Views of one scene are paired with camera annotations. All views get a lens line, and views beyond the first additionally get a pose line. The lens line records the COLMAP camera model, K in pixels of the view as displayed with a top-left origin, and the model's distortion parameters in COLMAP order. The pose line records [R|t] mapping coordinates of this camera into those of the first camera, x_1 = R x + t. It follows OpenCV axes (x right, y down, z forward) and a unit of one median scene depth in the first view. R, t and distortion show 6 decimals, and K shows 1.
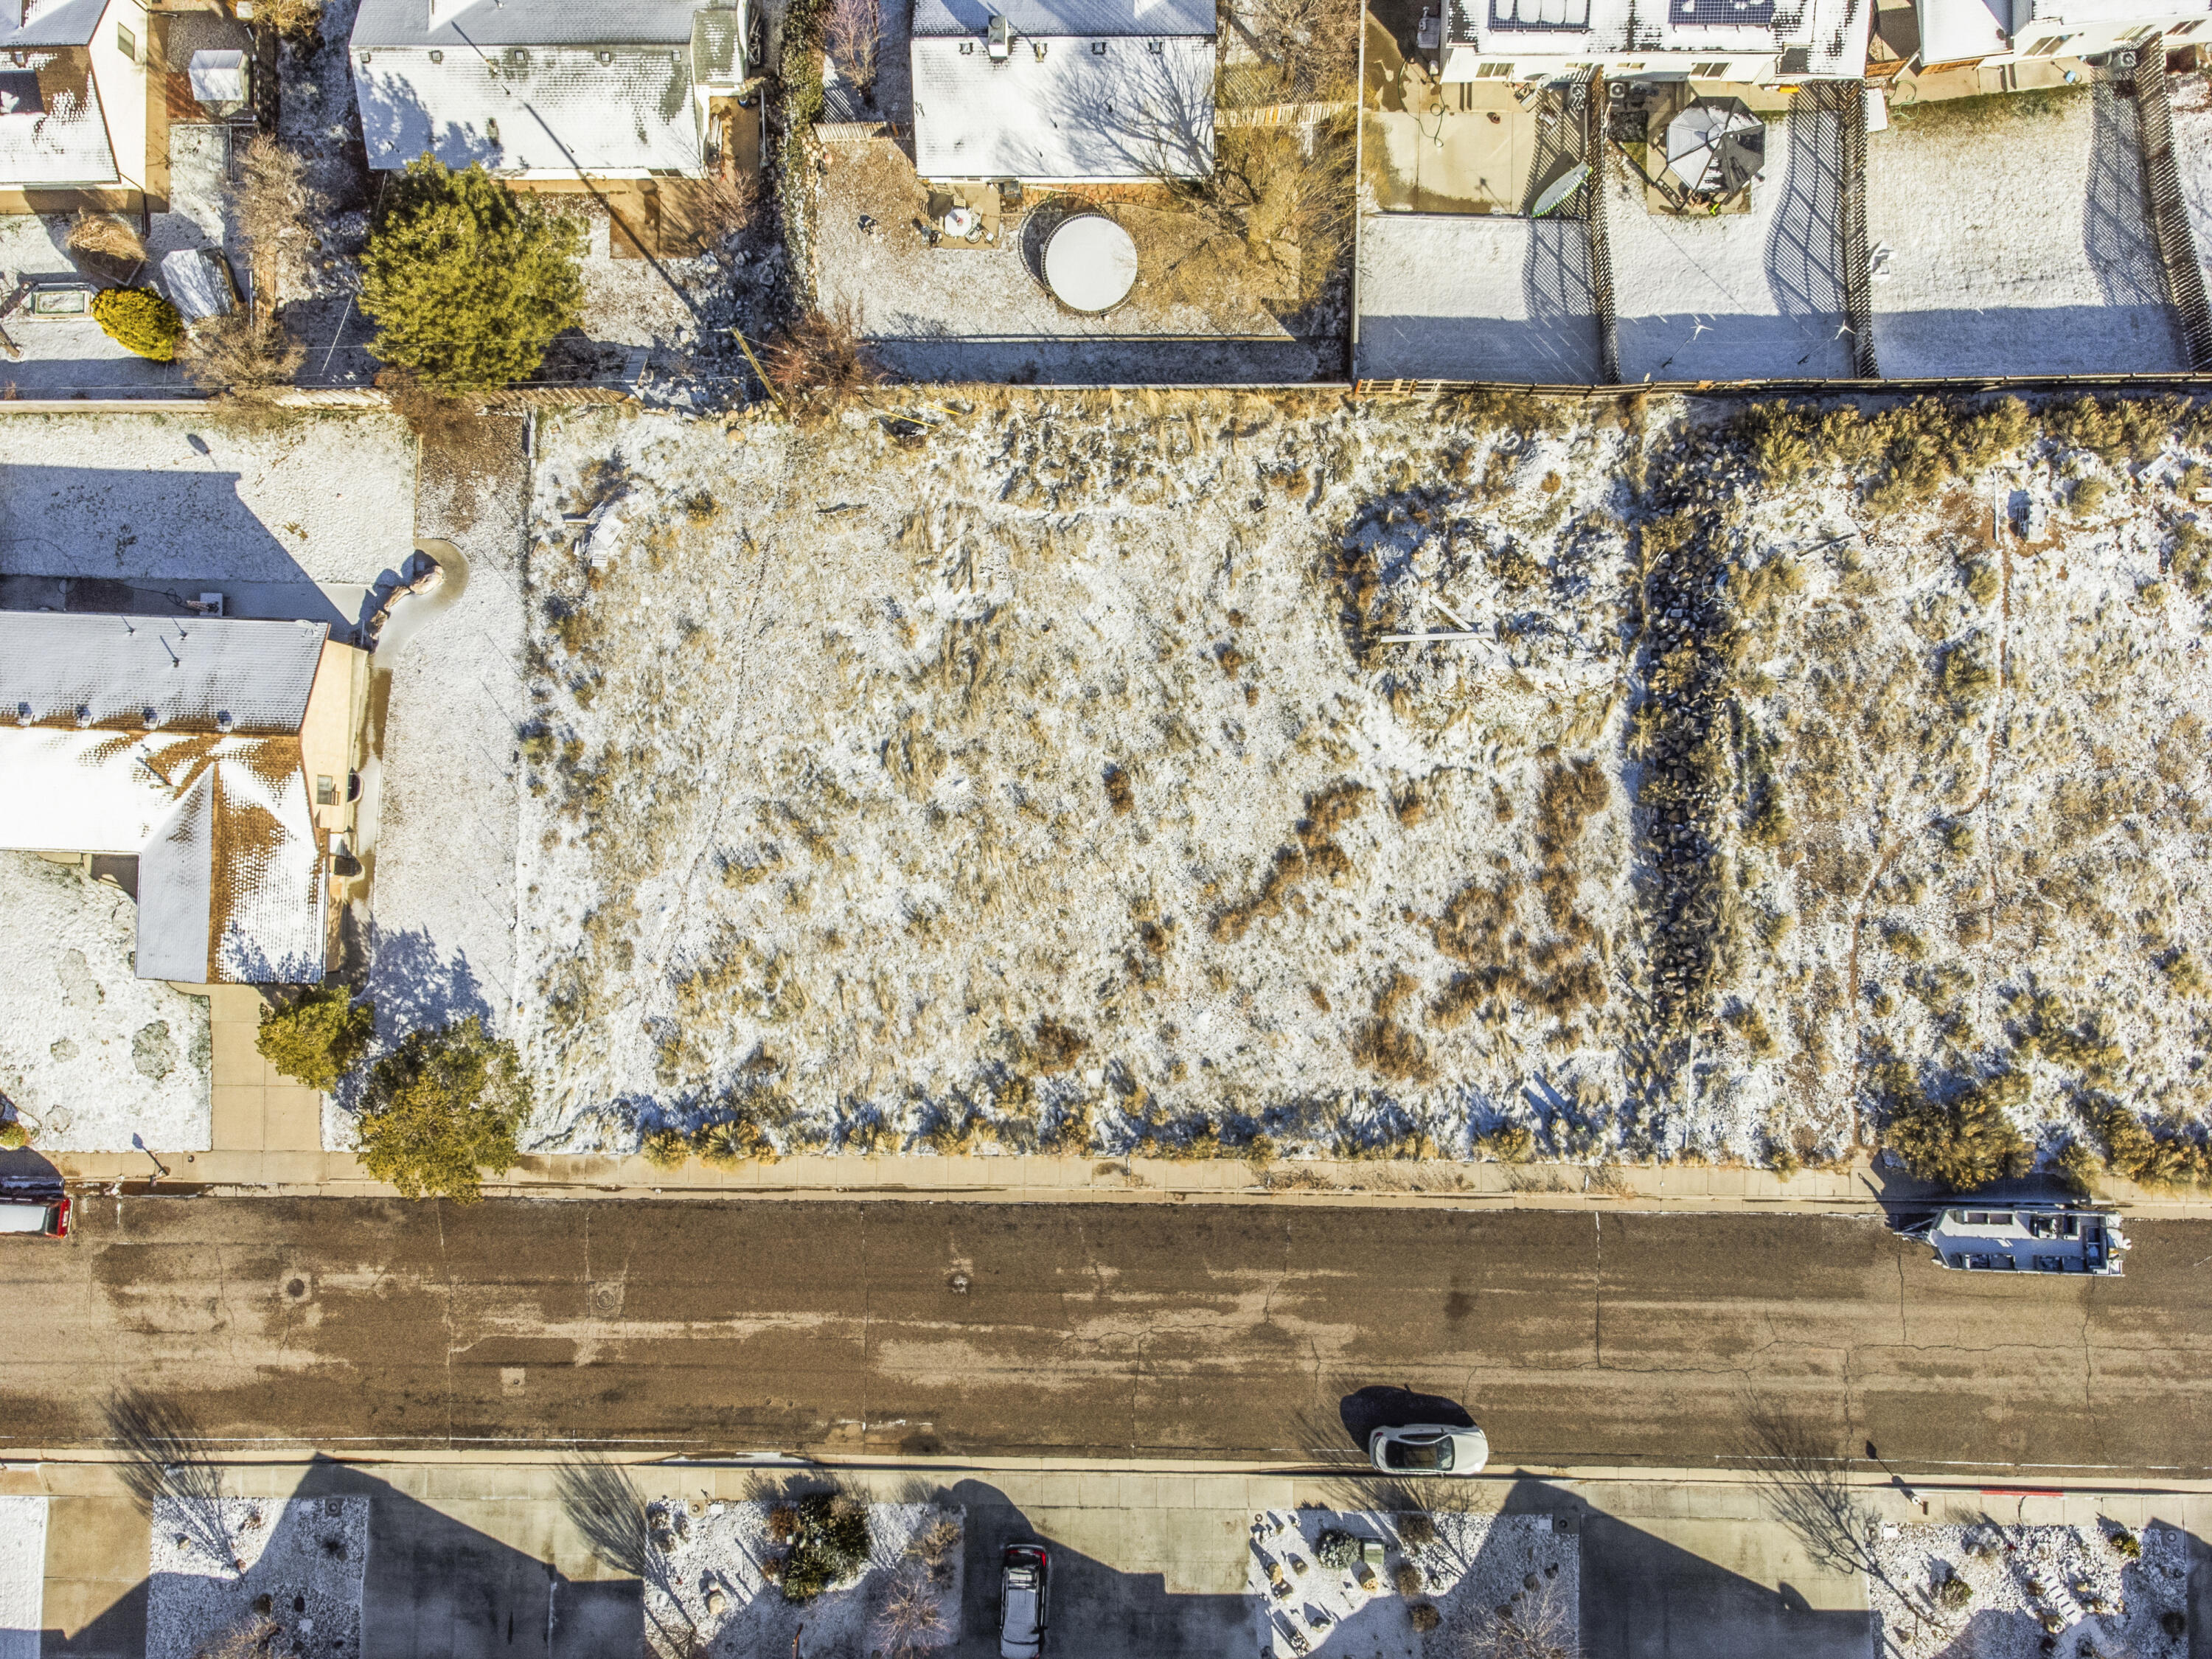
lens RADIAL K [[1622.9, 0, 1107.5], [0, 1622.9, 828.2], [0, 0, 1]] dist [0.019346, 0.003068]
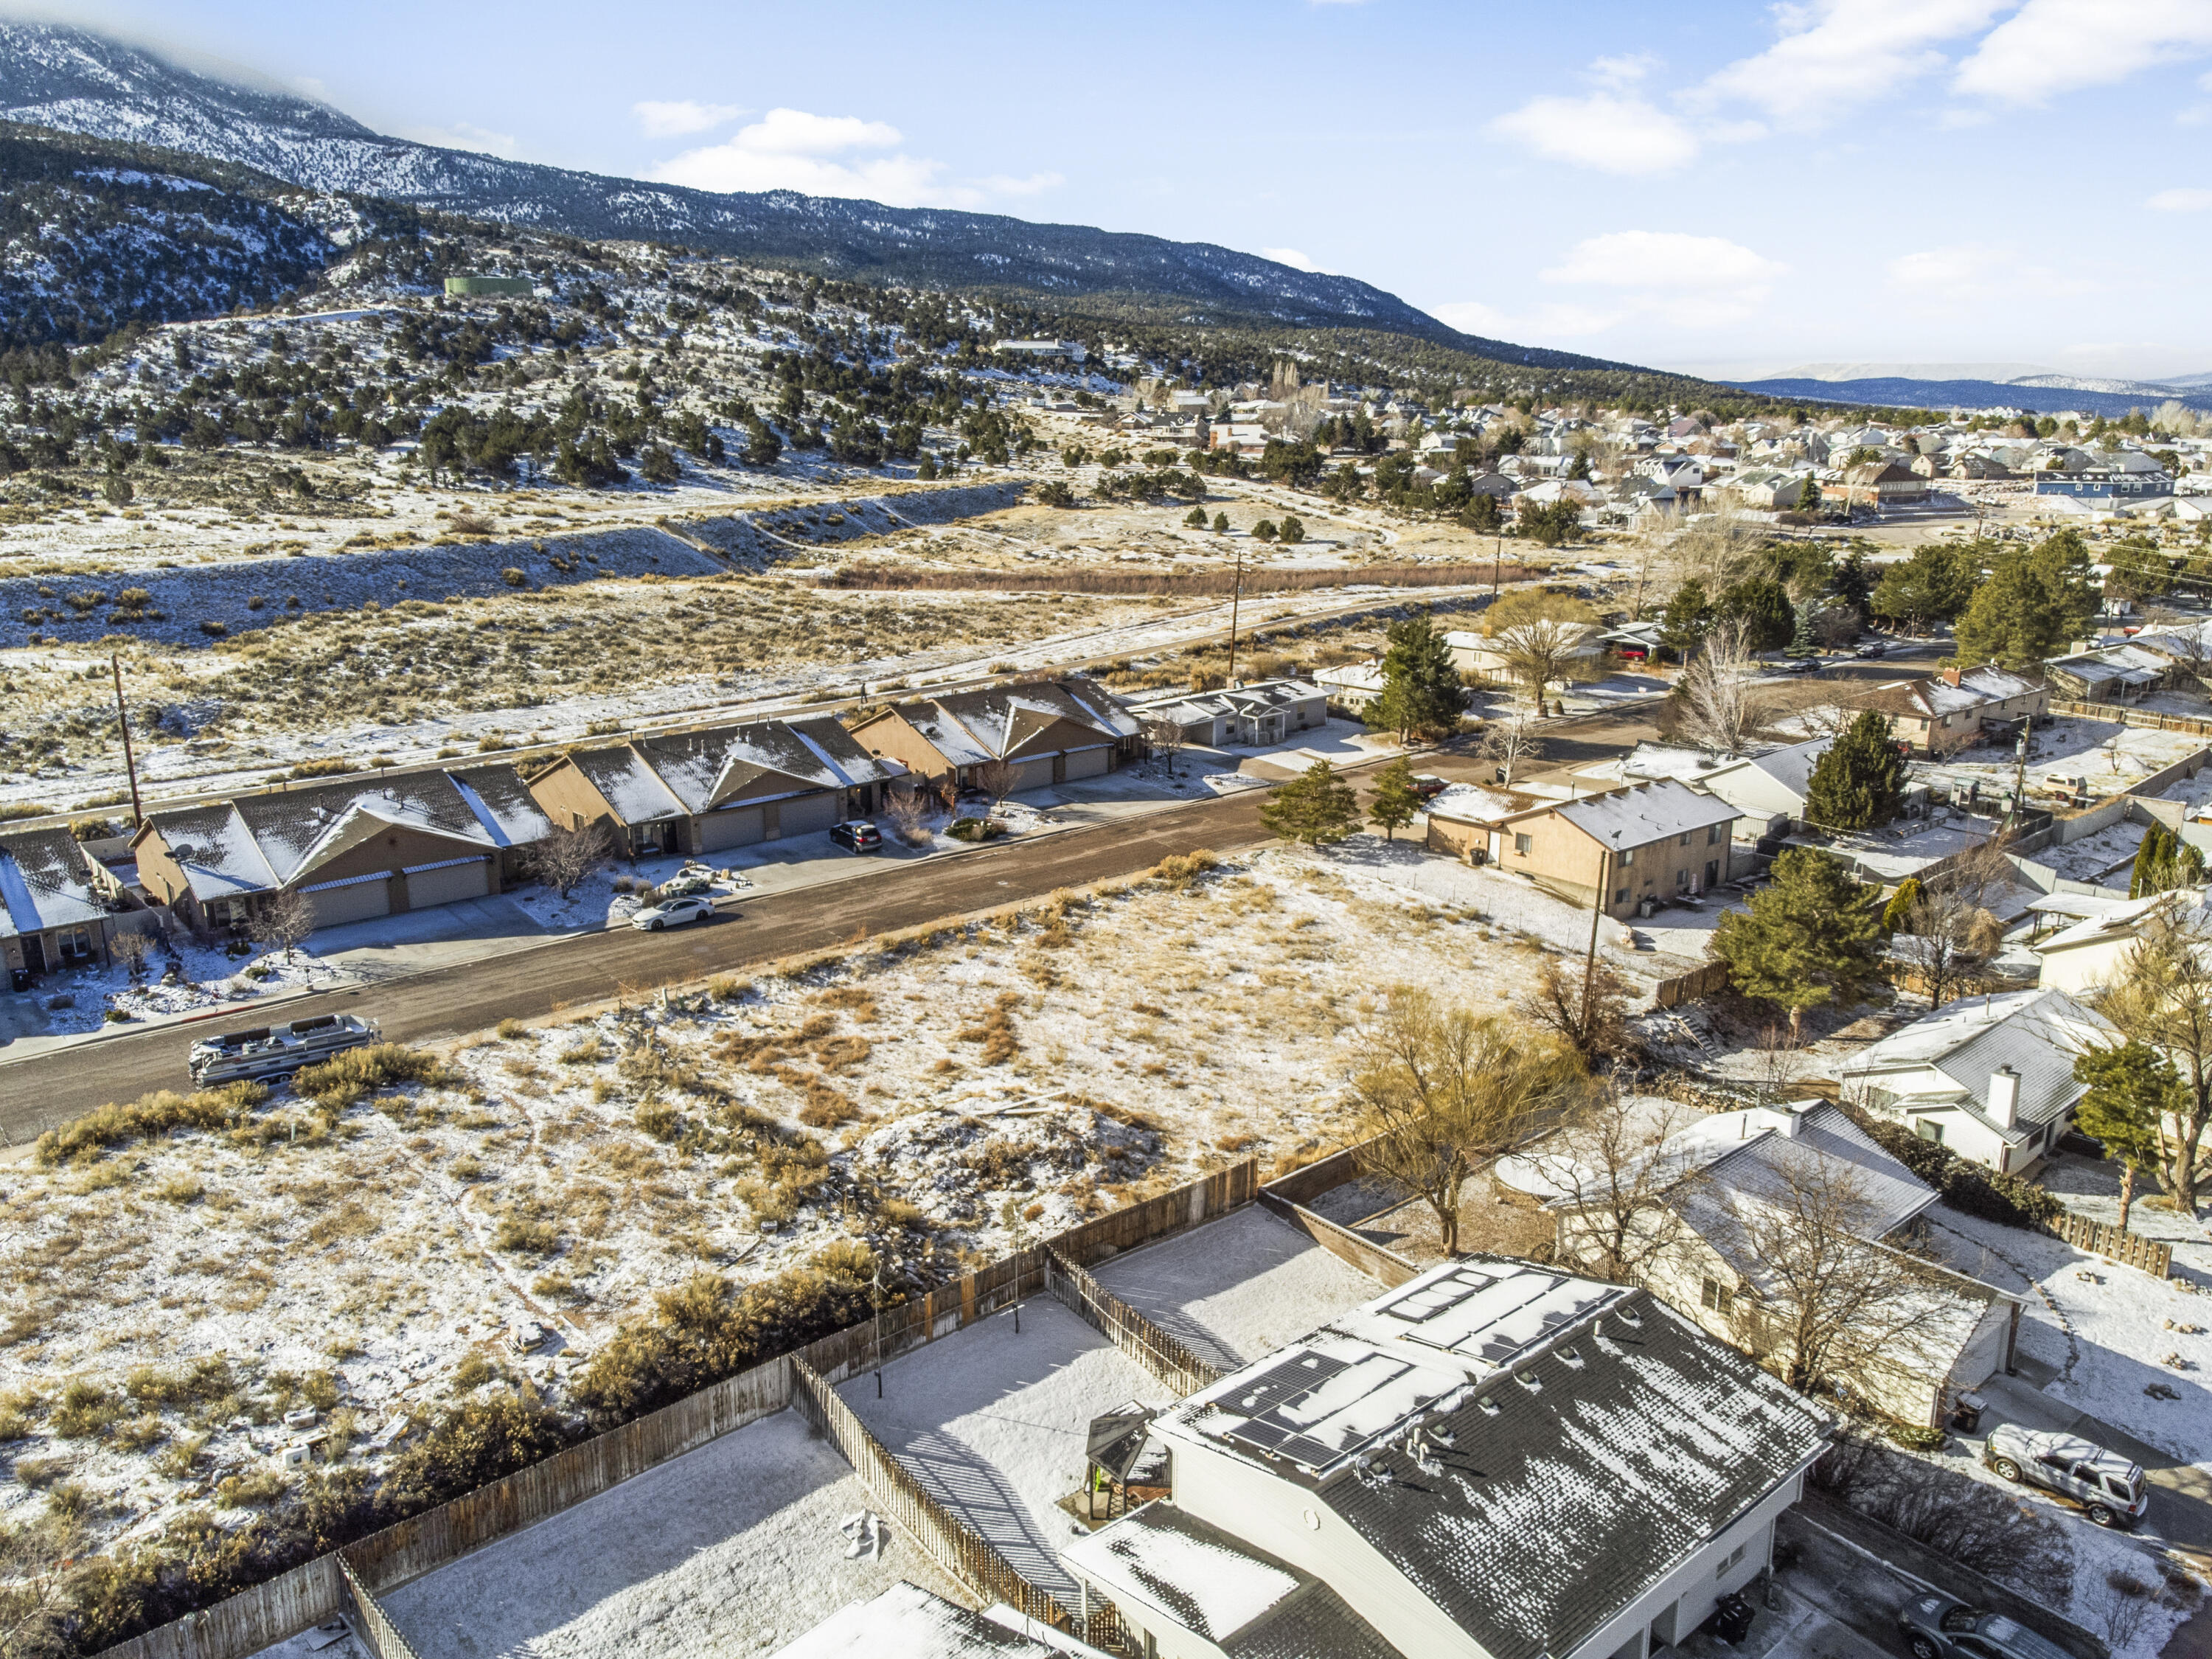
lens RADIAL K [[1622.9, 0, 1107.3], [0, 1622.9, 842.7], [0, 0, 1]] dist [0.019346, 0.003068]
pose [[-0.746048, 0.204835, -0.633605, 0.777896], [-0.664622, -0.170315, 0.727509, -0.869877], [0.041107, 0.963865, 0.263201, 0.560447]]
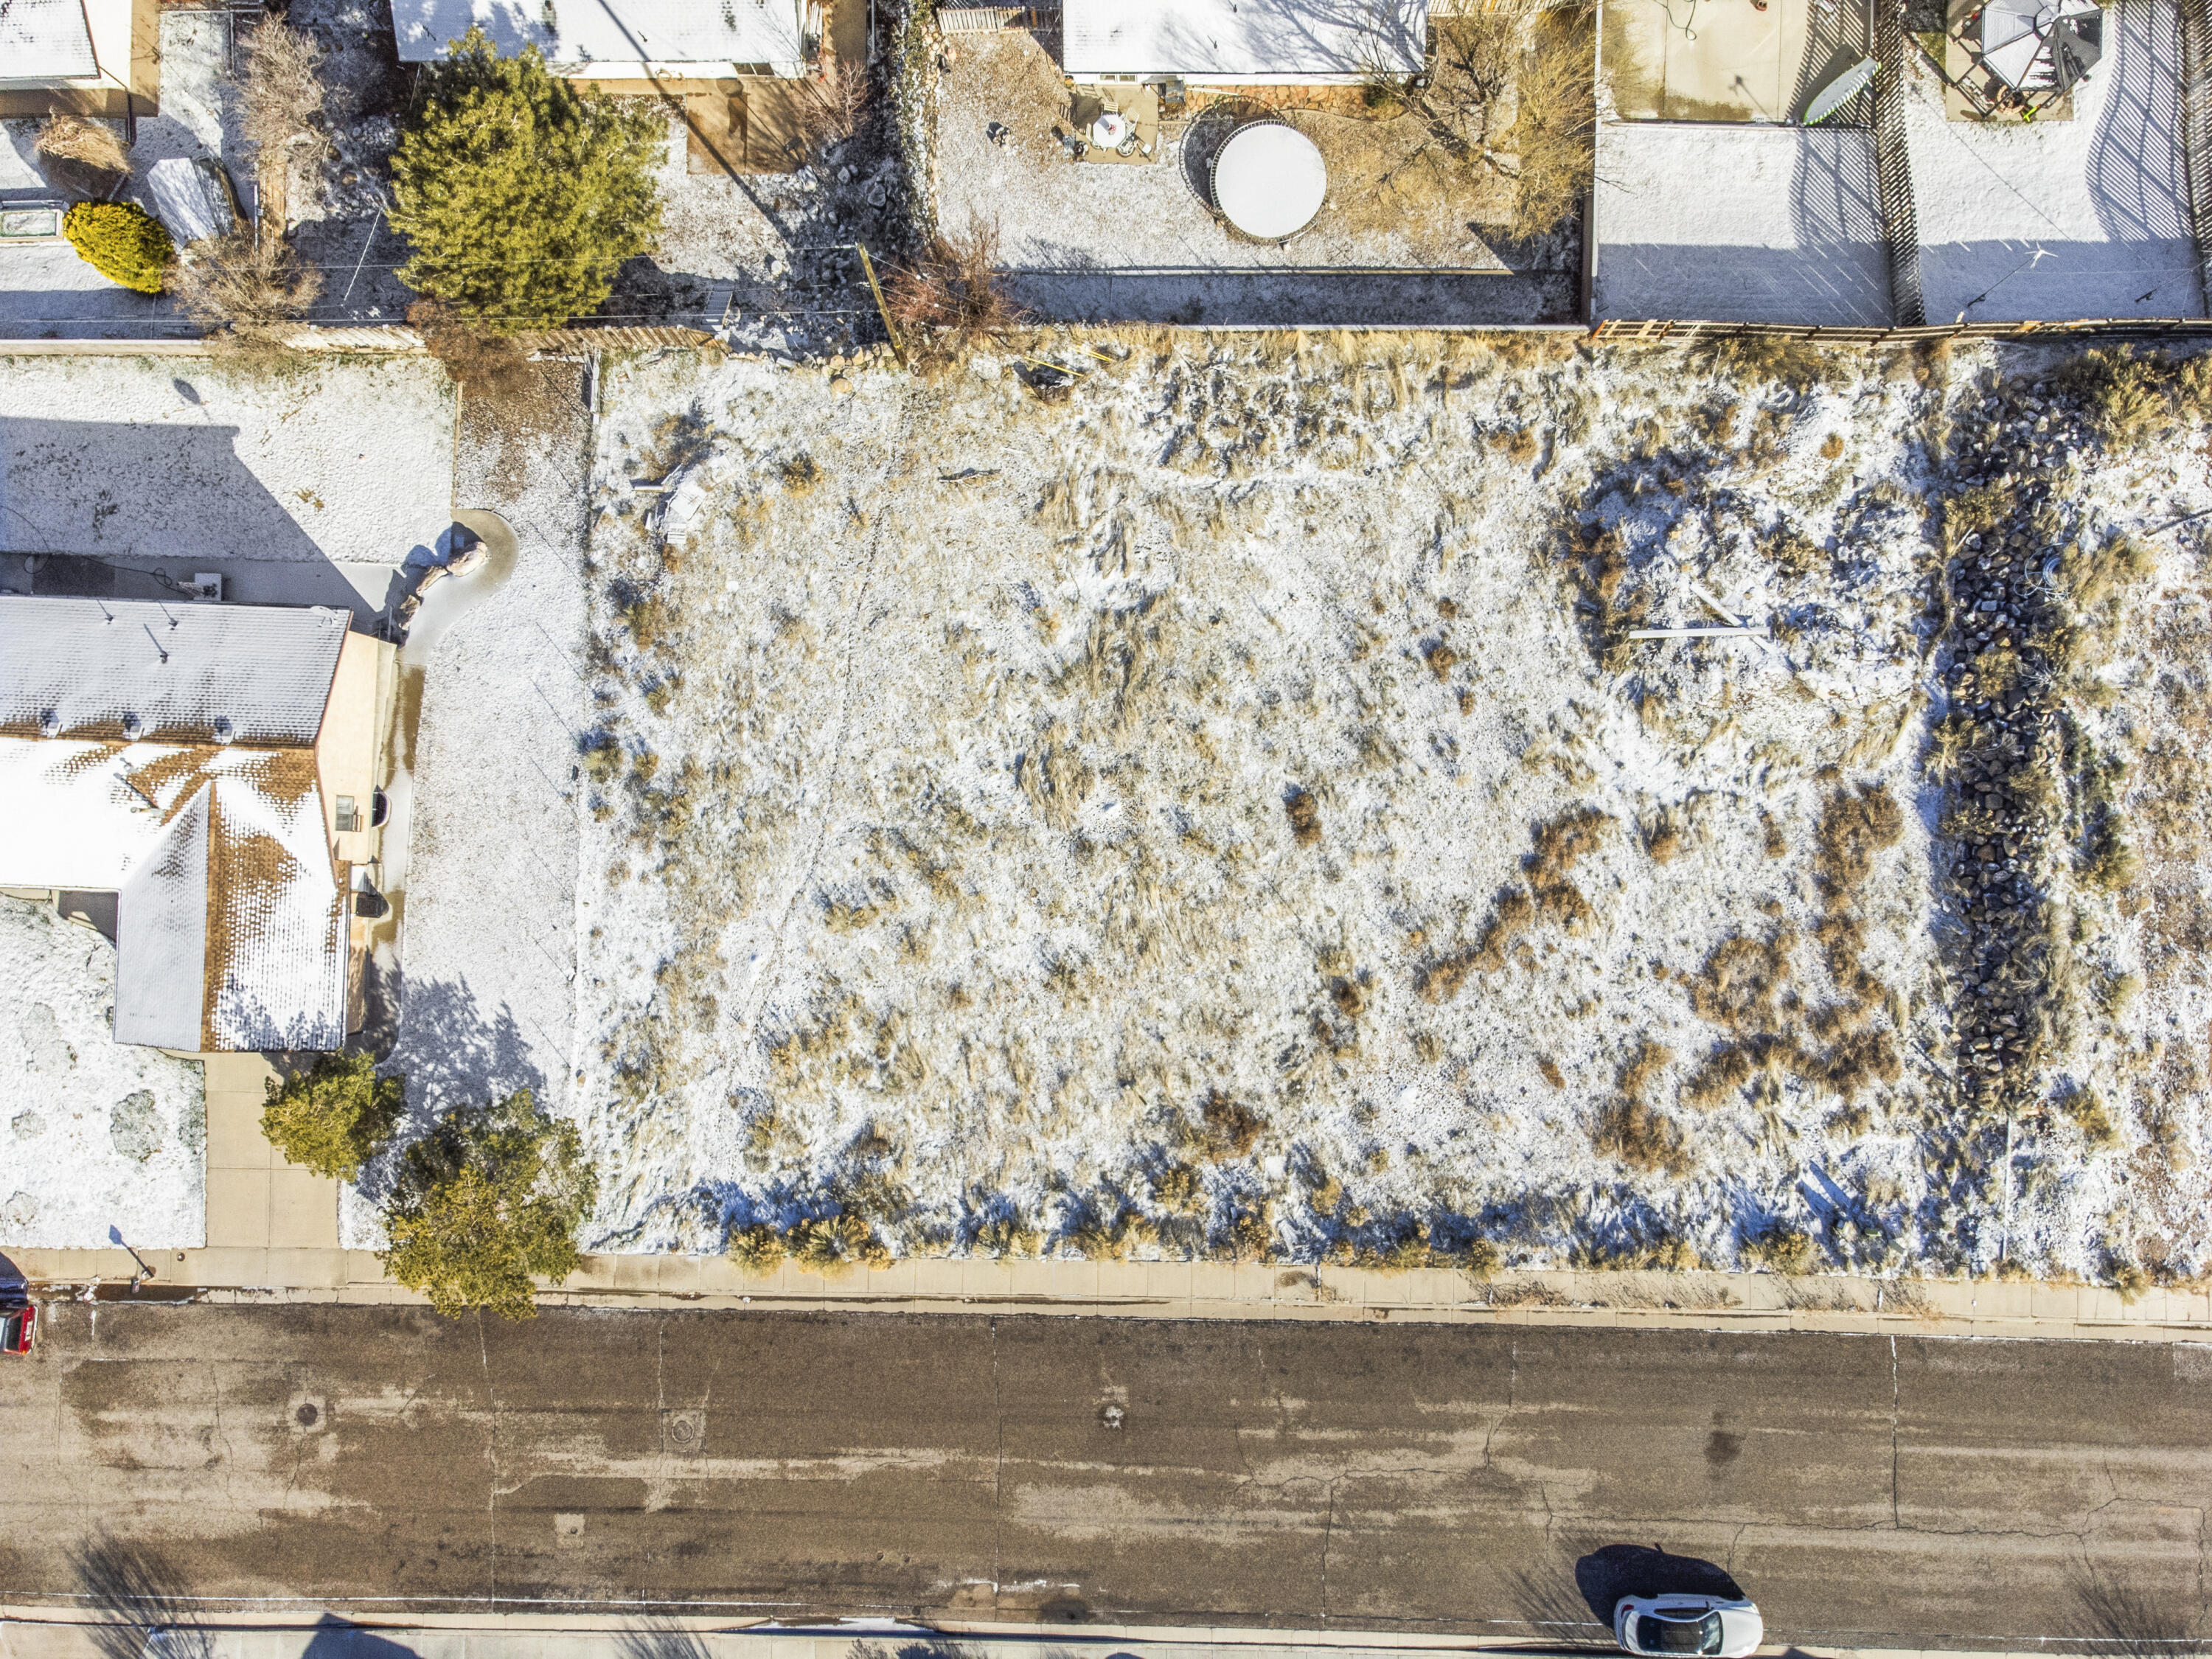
lens RADIAL K [[1622.9, 0, 1110.4], [0, 1622.9, 825.3], [0, 0, 1]] dist [0.019346, 0.003068]
pose [[0.999987, 0.004955, 0.000716, -0.092854], [-0.004959, 0.999977, 0.004716, -0.022733], [-0.000692, -0.004719, 0.999989, 0.174523]]
